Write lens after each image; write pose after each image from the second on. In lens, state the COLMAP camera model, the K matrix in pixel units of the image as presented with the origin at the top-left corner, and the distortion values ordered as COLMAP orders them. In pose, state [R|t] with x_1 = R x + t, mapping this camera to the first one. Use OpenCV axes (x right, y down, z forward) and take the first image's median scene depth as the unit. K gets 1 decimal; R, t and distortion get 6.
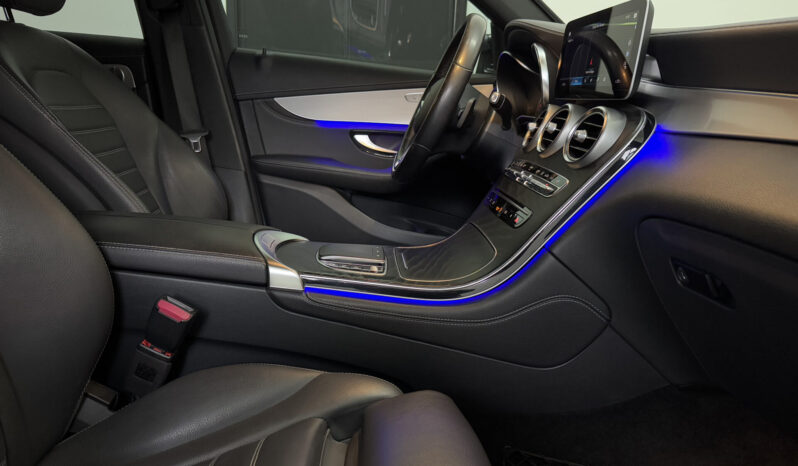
lens RADIAL K [[564.7, 0, 399.0], [0, 564.7, 233.0], [0, 0, 1]] dist [0.106841, -0.235820]
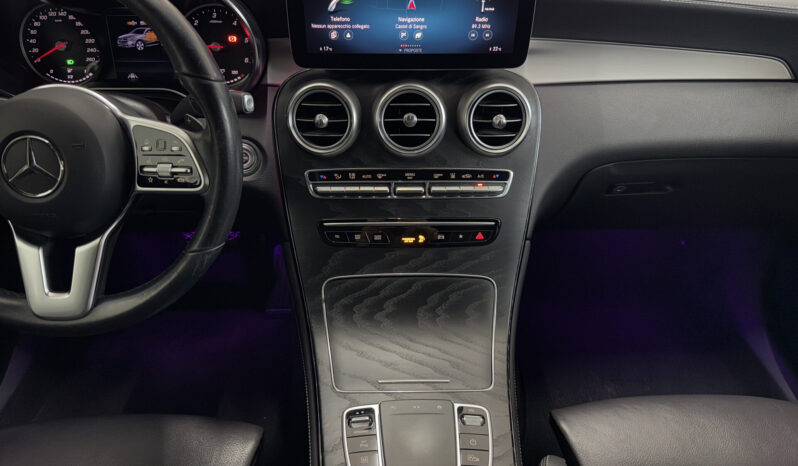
lens RADIAL K [[550.7, 0, 399.0], [0, 550.7, 233.0], [0, 0, 1]] dist [0.078490, -0.096838]
pose [[0.047165, -0.646056, 0.761832, -0.396820], [0.223057, 0.750234, 0.622410, -0.522669], [-0.973664, 0.140576, 0.179492, 0.863644]]
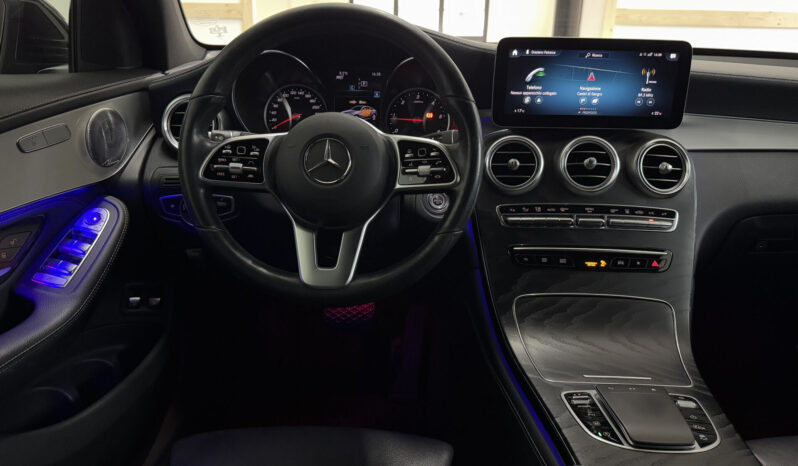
lens RADIAL K [[564.7, 0, 399.0], [0, 564.7, 233.0], [0, 0, 1]] dist [0.106841, -0.235820]
pose [[0.106332, -0.365846, 0.924581, -0.655529], [0.215678, 0.916201, 0.337726, -0.447891], [-0.970658, 0.163501, 0.176327, 1.112671]]
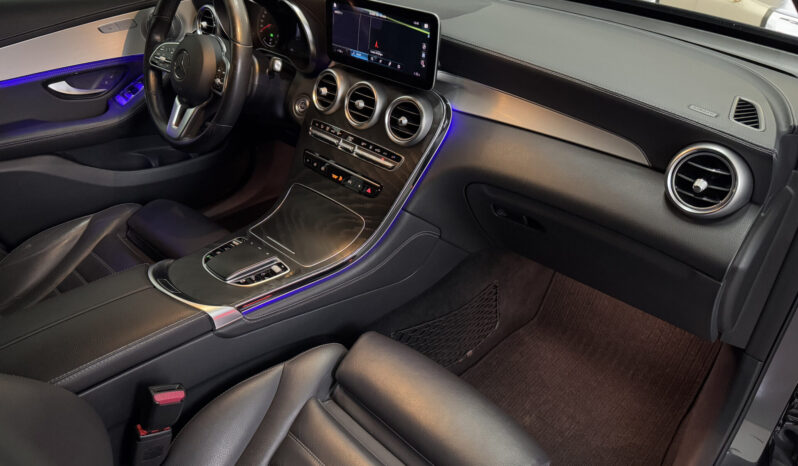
lens RADIAL K [[562.1, 0, 399.0], [0, 562.1, 233.0], [0, 0, 1]] dist [0.143689, -0.233088]
pose [[0.737341, -0.410850, 0.536218, -0.426642], [0.188547, 0.887408, 0.420664, -0.419212], [-0.648674, -0.209070, 0.731787, -0.016922]]
